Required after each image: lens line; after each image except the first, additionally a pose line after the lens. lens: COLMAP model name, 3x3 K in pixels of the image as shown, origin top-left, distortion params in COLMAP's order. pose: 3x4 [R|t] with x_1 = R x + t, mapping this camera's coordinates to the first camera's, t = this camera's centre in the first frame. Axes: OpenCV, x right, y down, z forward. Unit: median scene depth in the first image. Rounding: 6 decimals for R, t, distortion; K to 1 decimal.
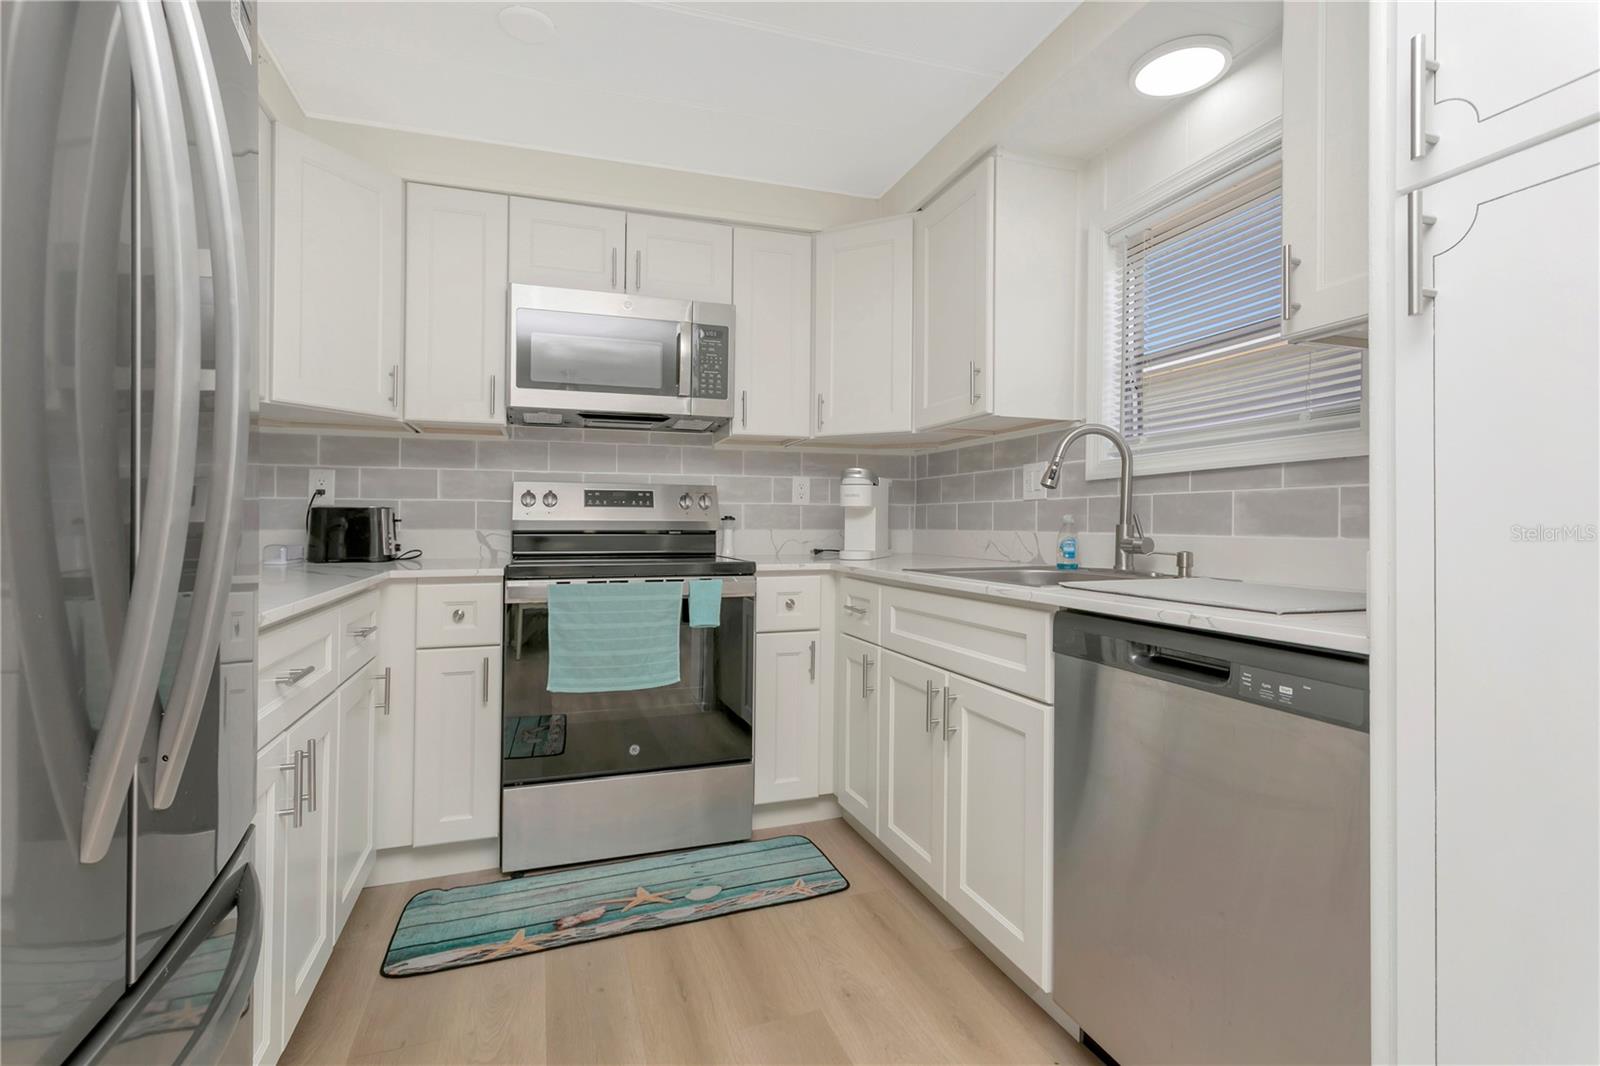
lens RADIAL K [[760.7, 0, 782.5], [0, 760.7, 531.2], [0, 0, 1]] dist [-0.002543, 0.003326]
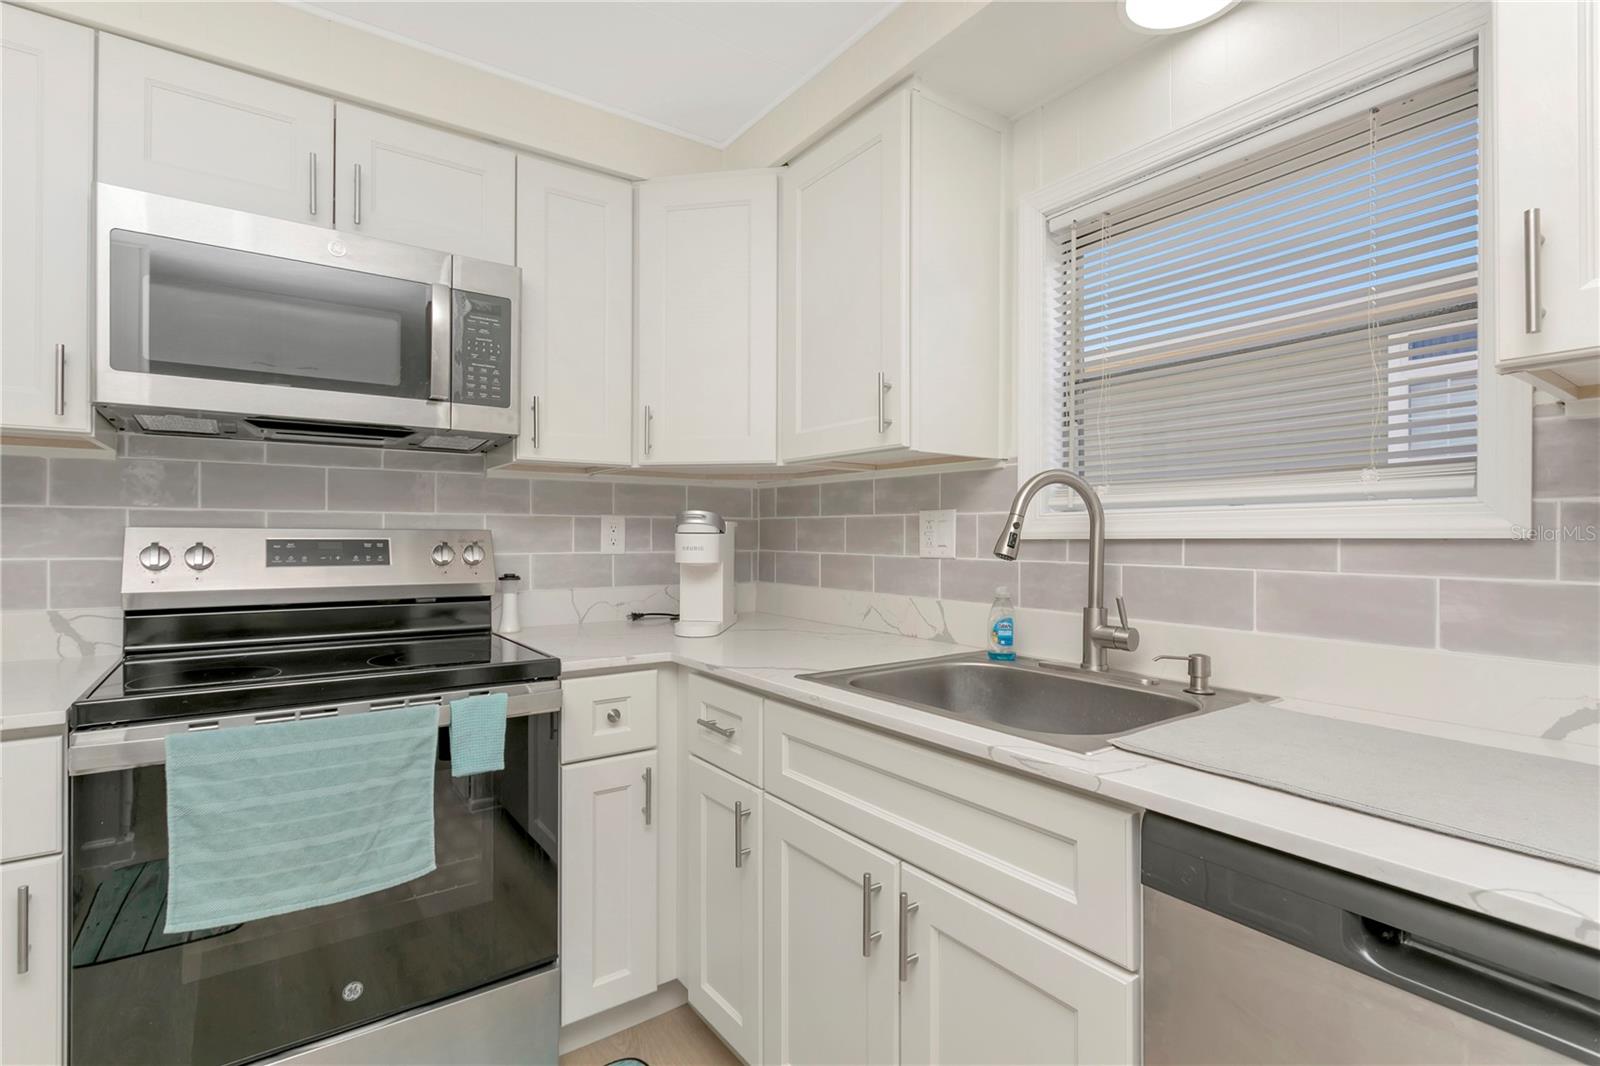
lens RADIAL K [[760.7, 0, 797.2], [0, 760.7, 546.2], [0, 0, 1]] dist [-0.002543, 0.003326]
pose [[0.952110, -0.006688, 0.305681, -0.037757], [0.004612, 0.999961, 0.007512, -0.056626], [-0.305719, -0.005743, 0.952104, 0.291534]]
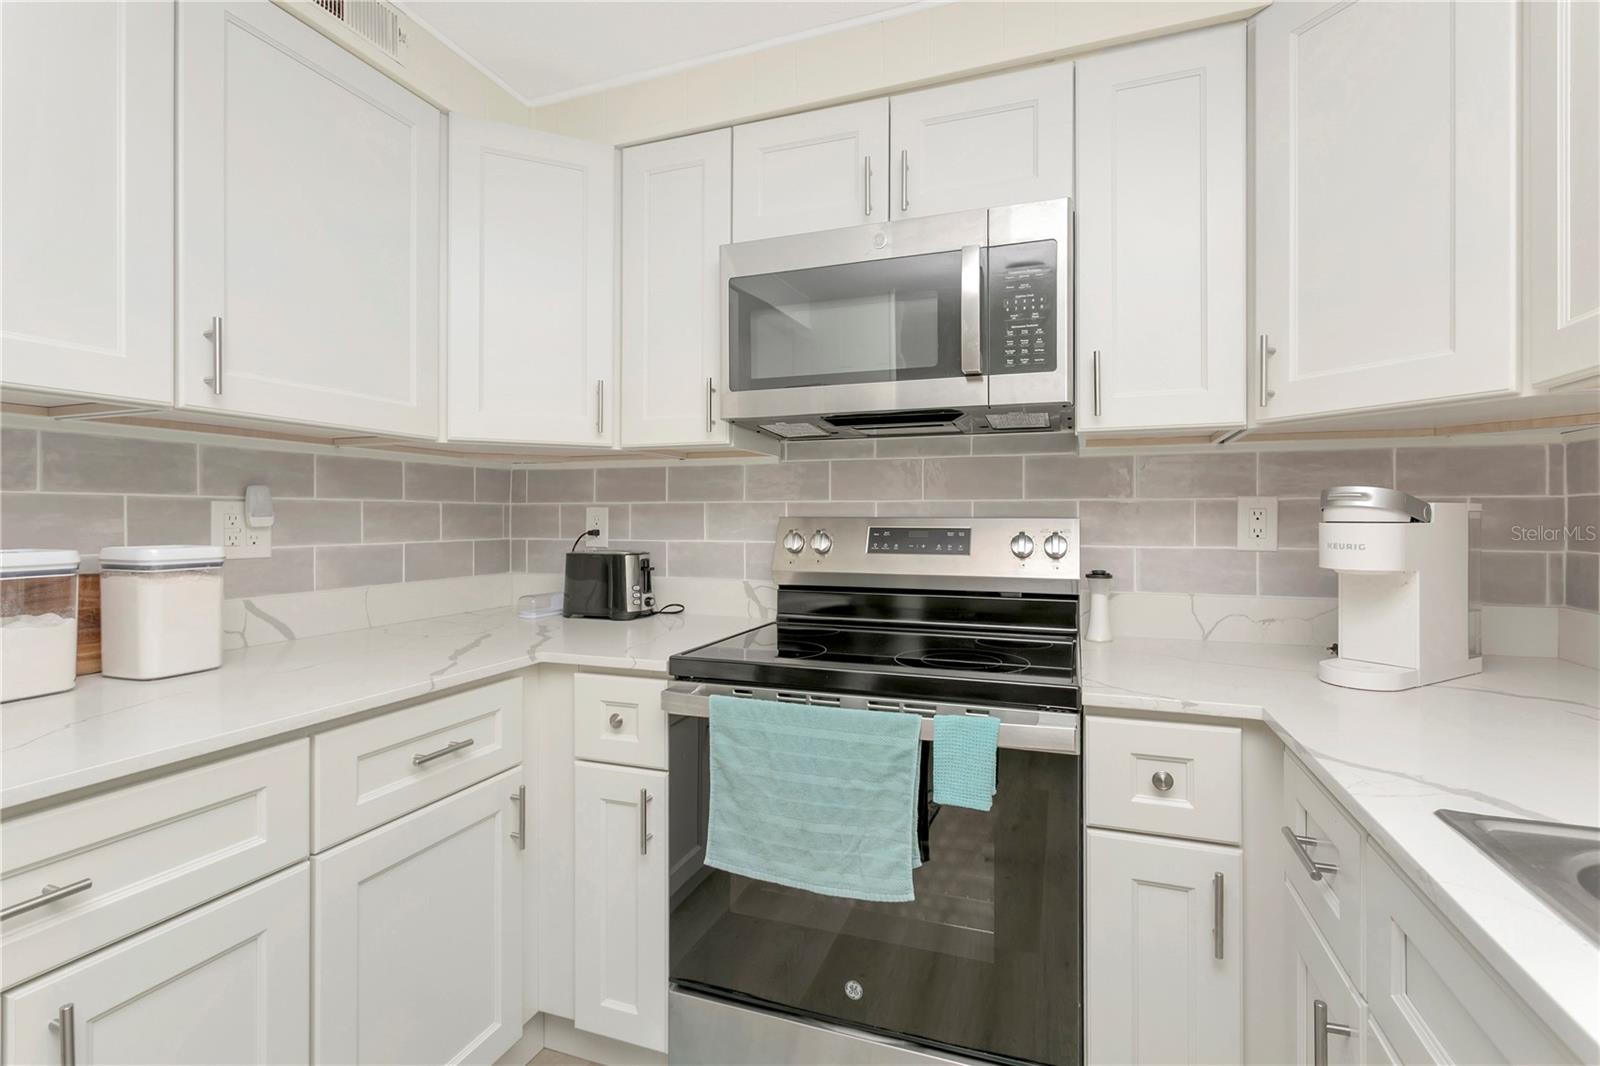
lens RADIAL K [[760.7, 0, 777.4], [0, 760.7, 519.7], [0, 0, 1]] dist [-0.002543, 0.003326]
pose [[0.785403, -0.003920, -0.618973, 0.110157], [-0.004086, 0.999925, -0.011517, -0.058852], [0.618972, 0.011574, 0.785328, 0.448901]]
